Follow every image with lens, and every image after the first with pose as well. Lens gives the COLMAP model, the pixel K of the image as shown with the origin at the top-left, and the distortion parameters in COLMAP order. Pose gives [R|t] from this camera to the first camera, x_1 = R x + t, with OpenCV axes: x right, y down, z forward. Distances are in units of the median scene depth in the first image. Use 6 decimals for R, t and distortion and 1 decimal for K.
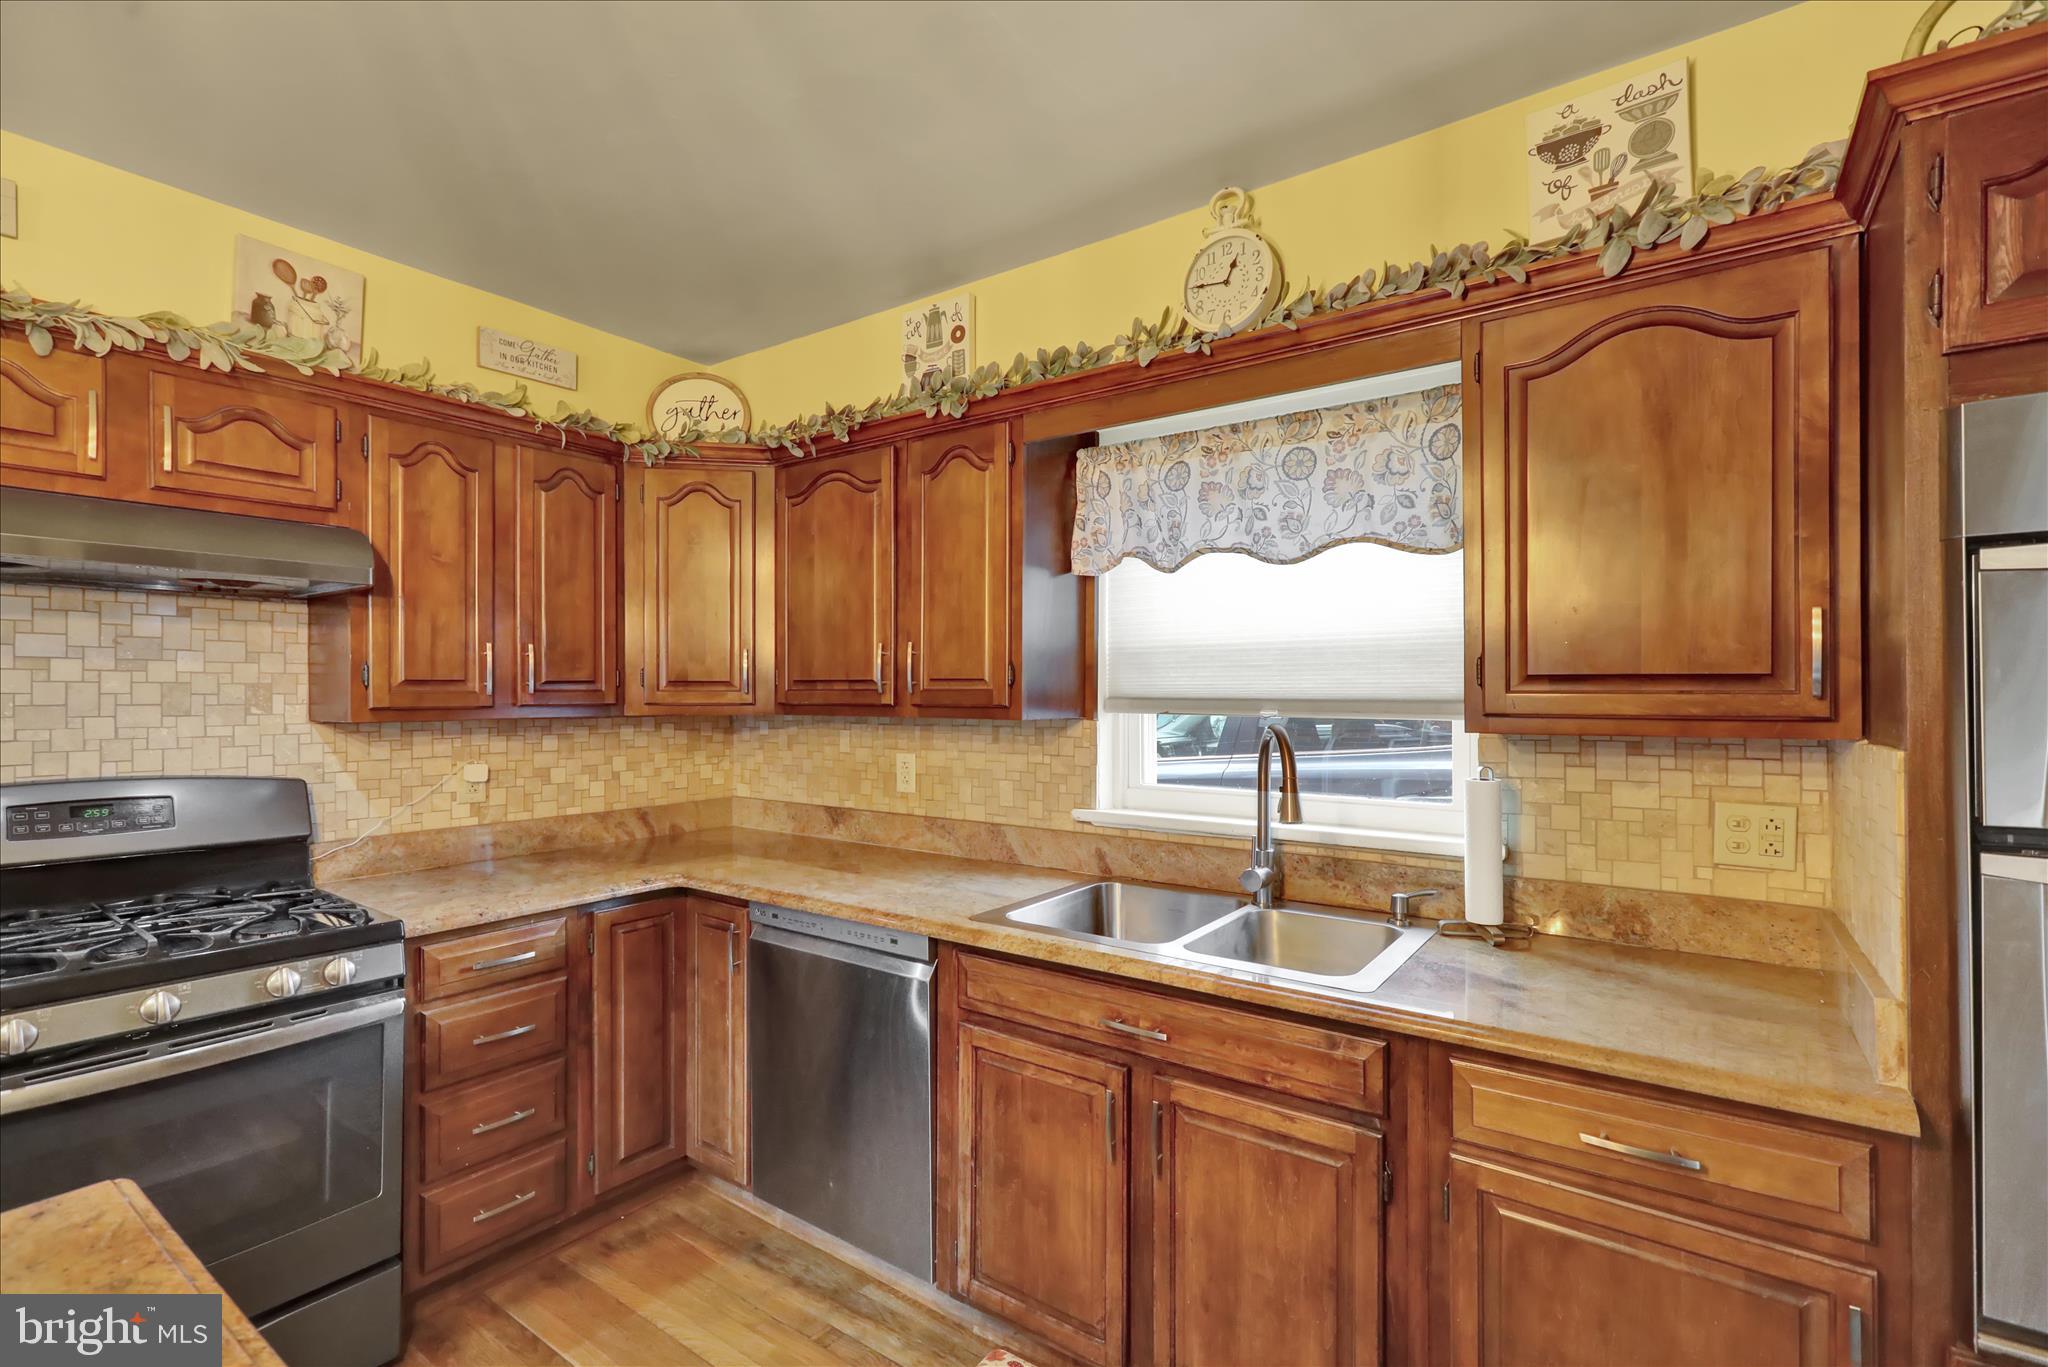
lens RADIAL K [[925.4, 0, 1034.1], [0, 925.4, 700.3], [0, 0, 1]] dist [-0.000534, 0.000200]
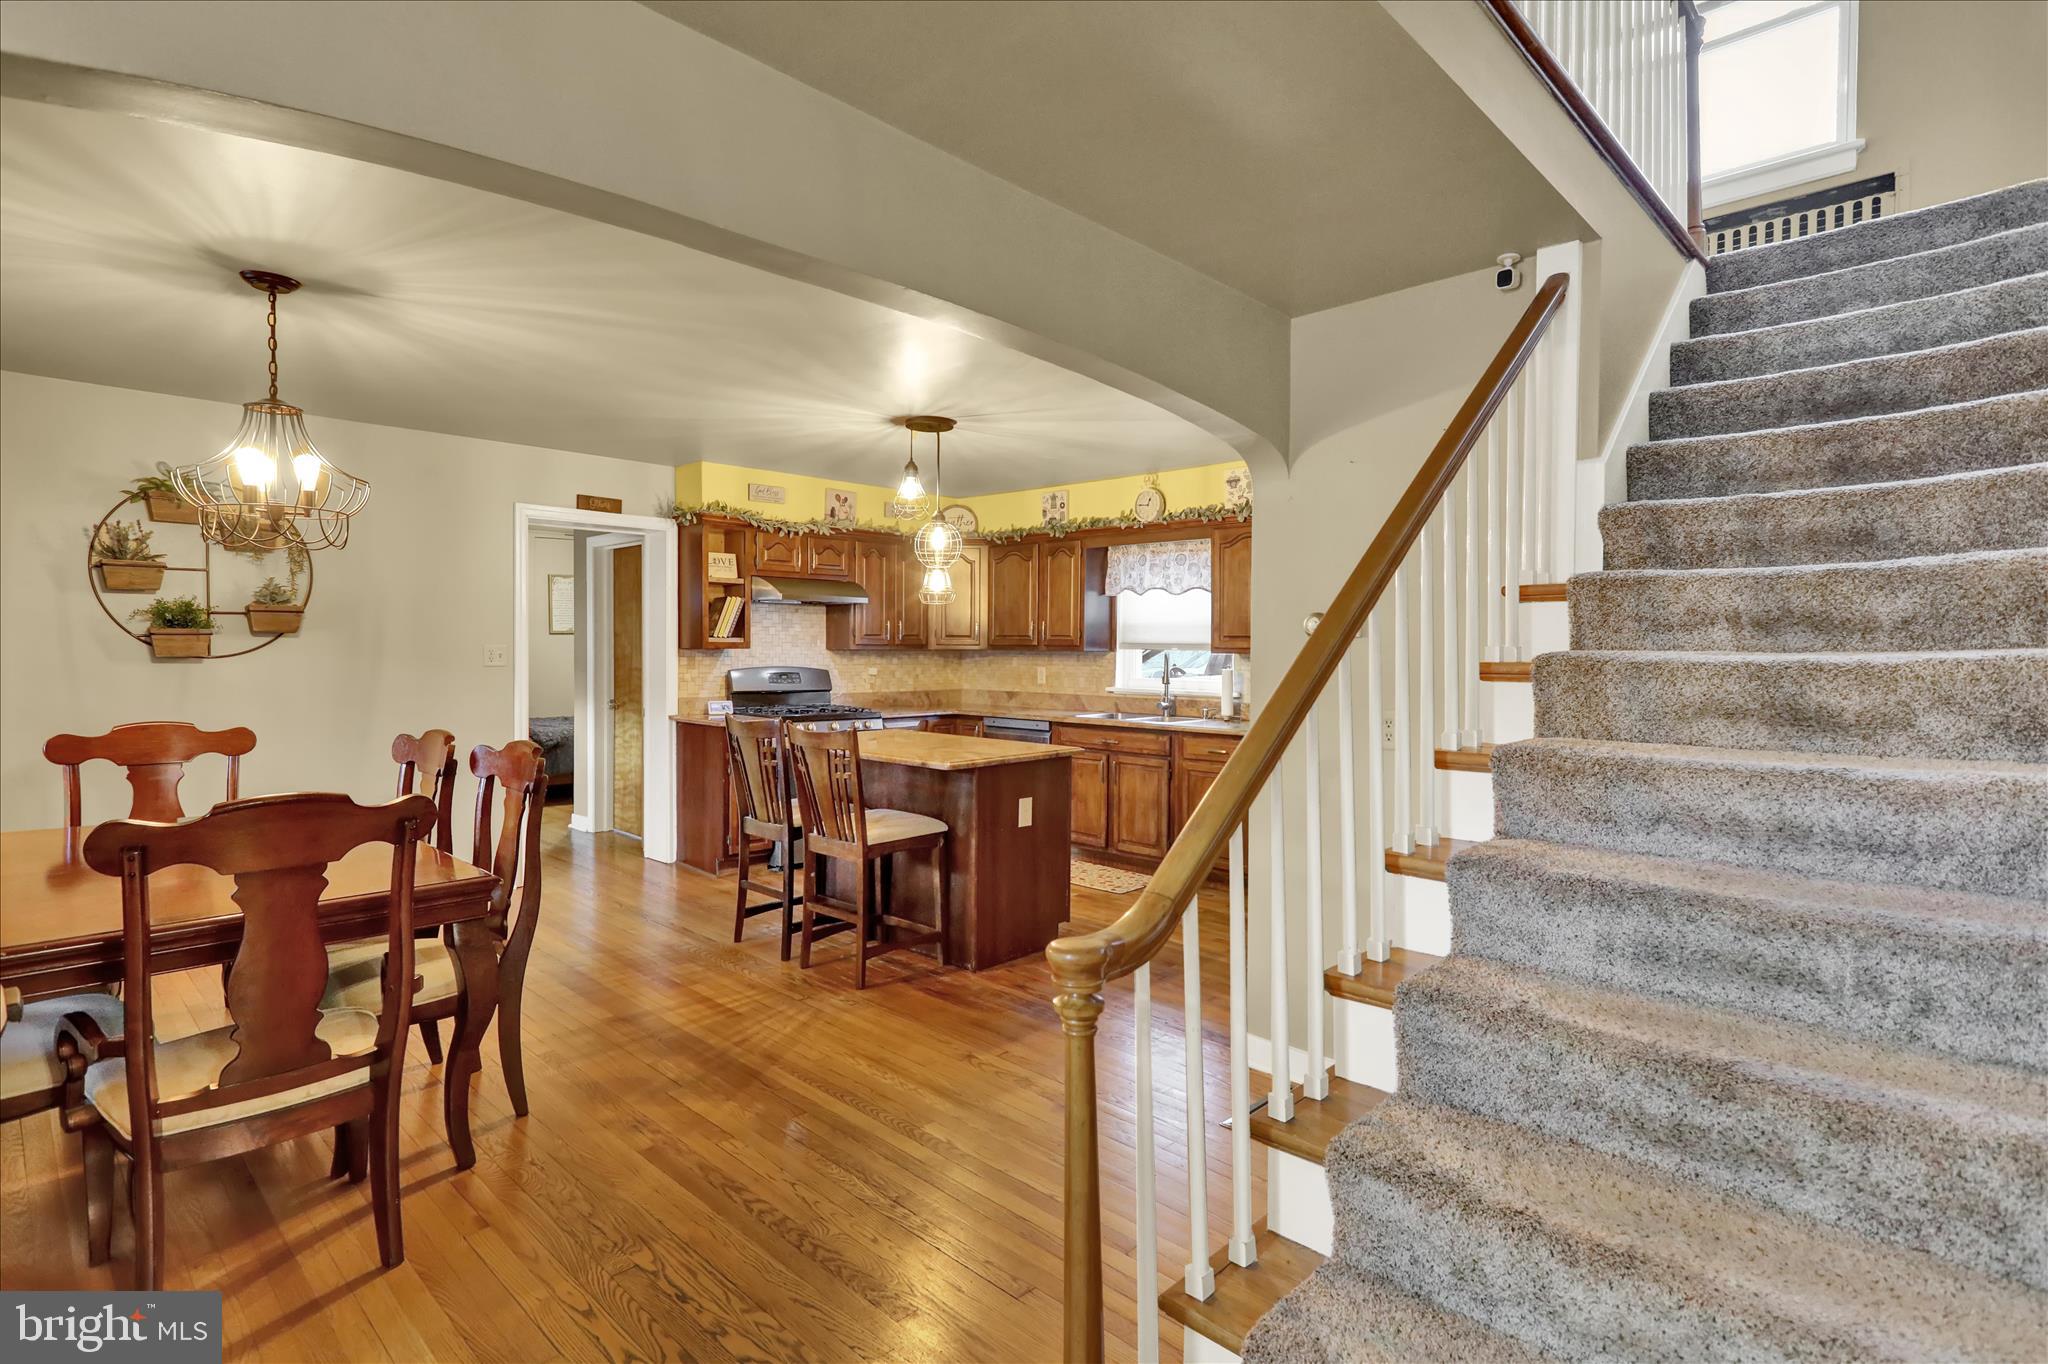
lens RADIAL K [[1019.1, 0, 1034.9], [0, 1019.1, 663.7], [0, 0, 1]] dist [0.000037, 0.001545]
pose [[0.989607, 0.010484, -0.143413, 0.299718], [-0.009650, 0.999932, 0.006507, 0.045048], [0.143472, -0.005056, 0.989641, -2.166649]]
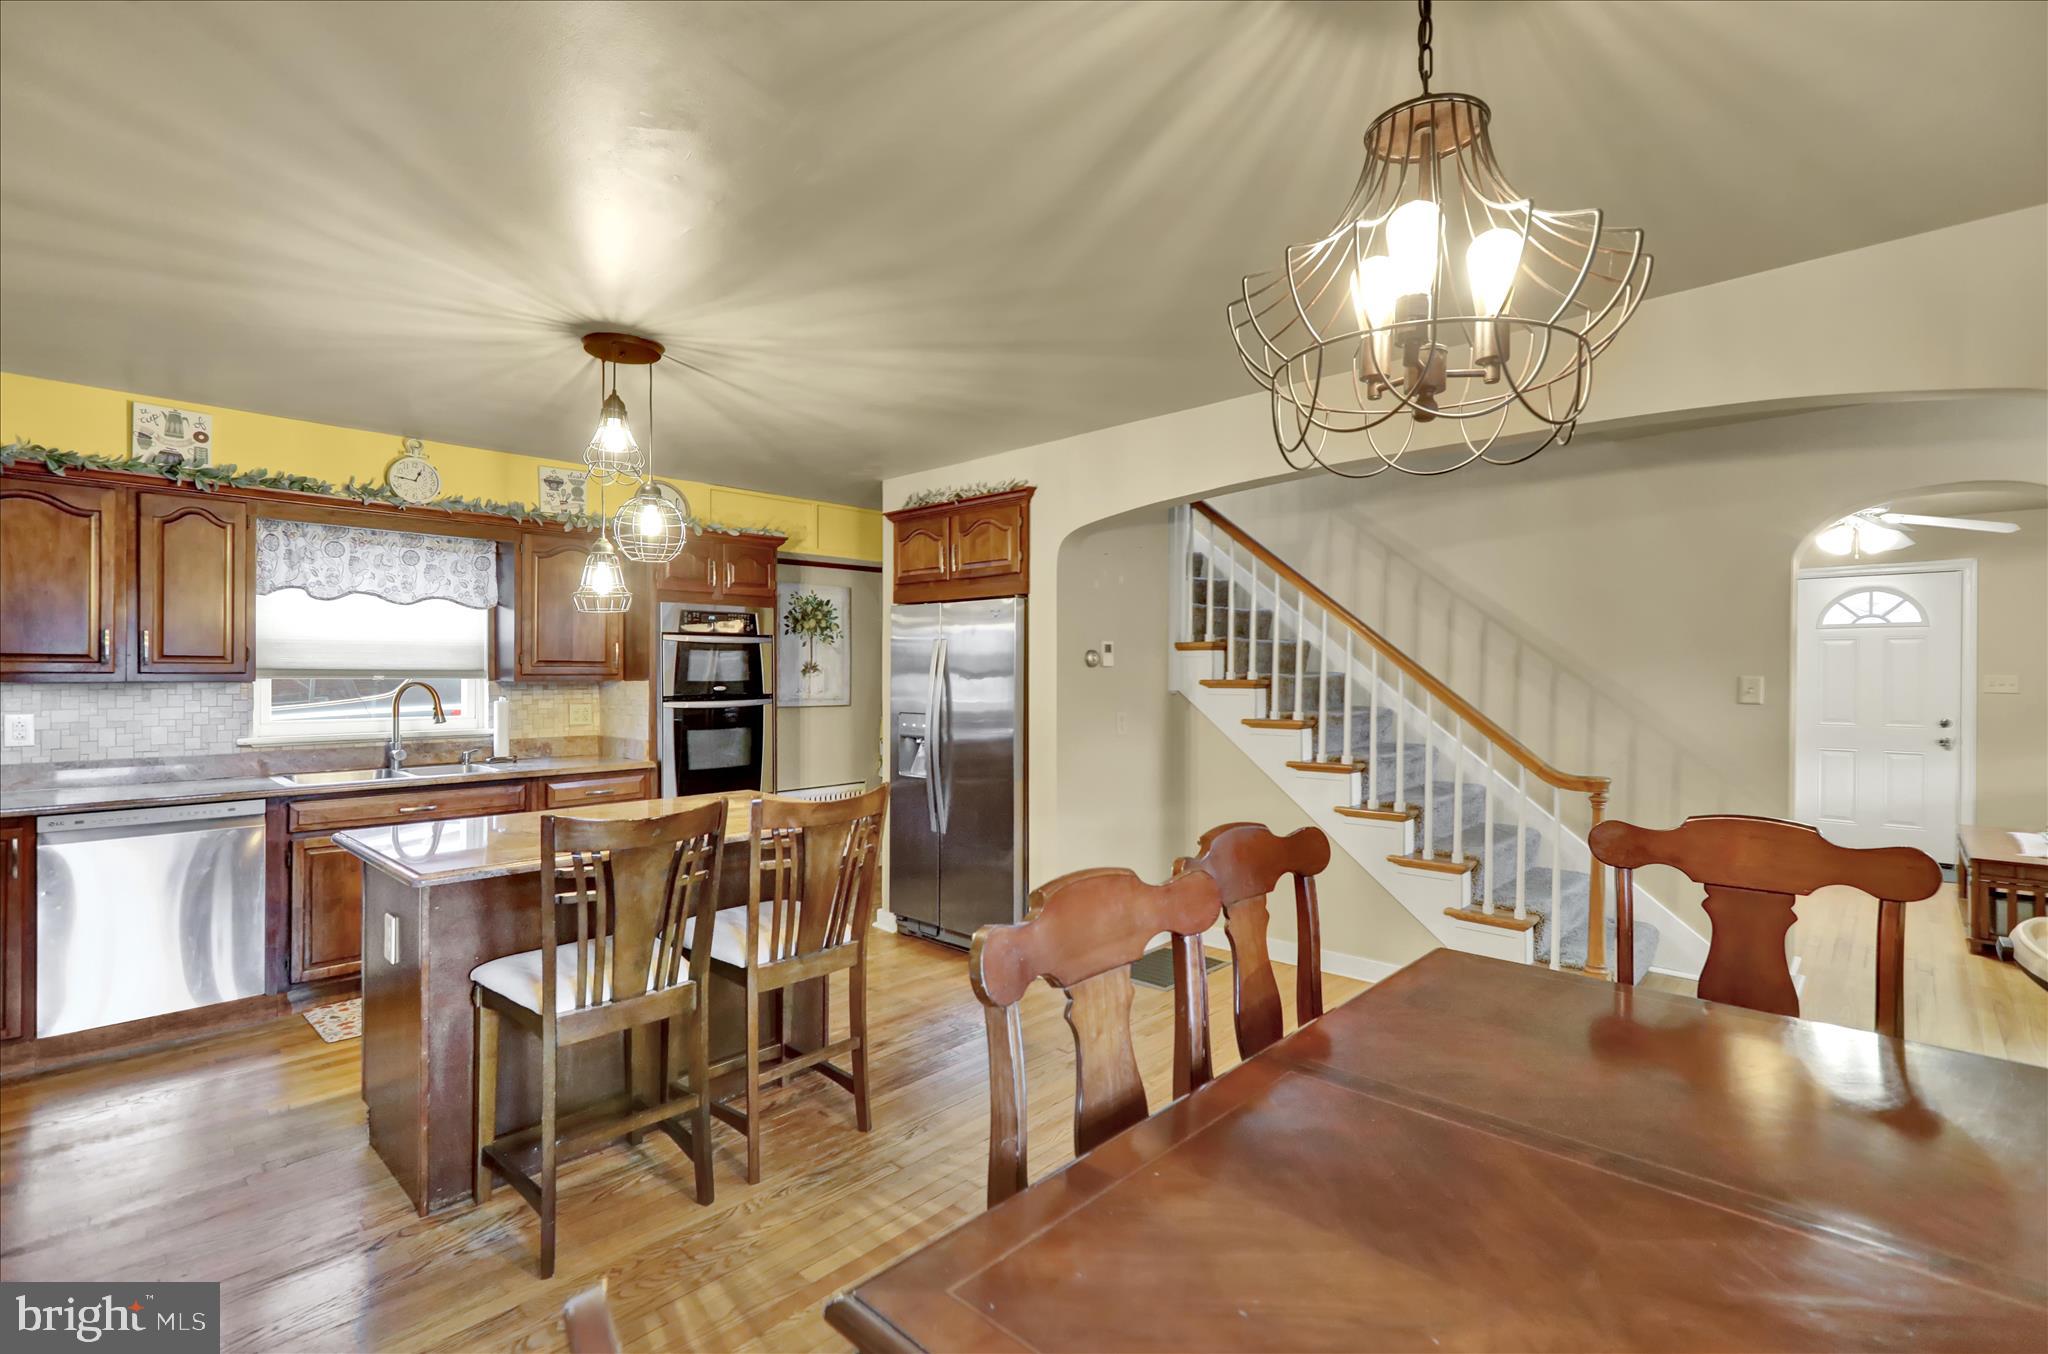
lens RADIAL K [[930.8, 0, 1015.0], [0, 930.8, 659.7], [0, 0, 1]] dist [-0.000715, -0.002910]
pose [[0.138909, 0.016669, 0.990165, -1.649630], [0.010111, 0.999782, -0.018249, 0.029939], [-0.990254, 0.012546, 0.138710, -0.670722]]
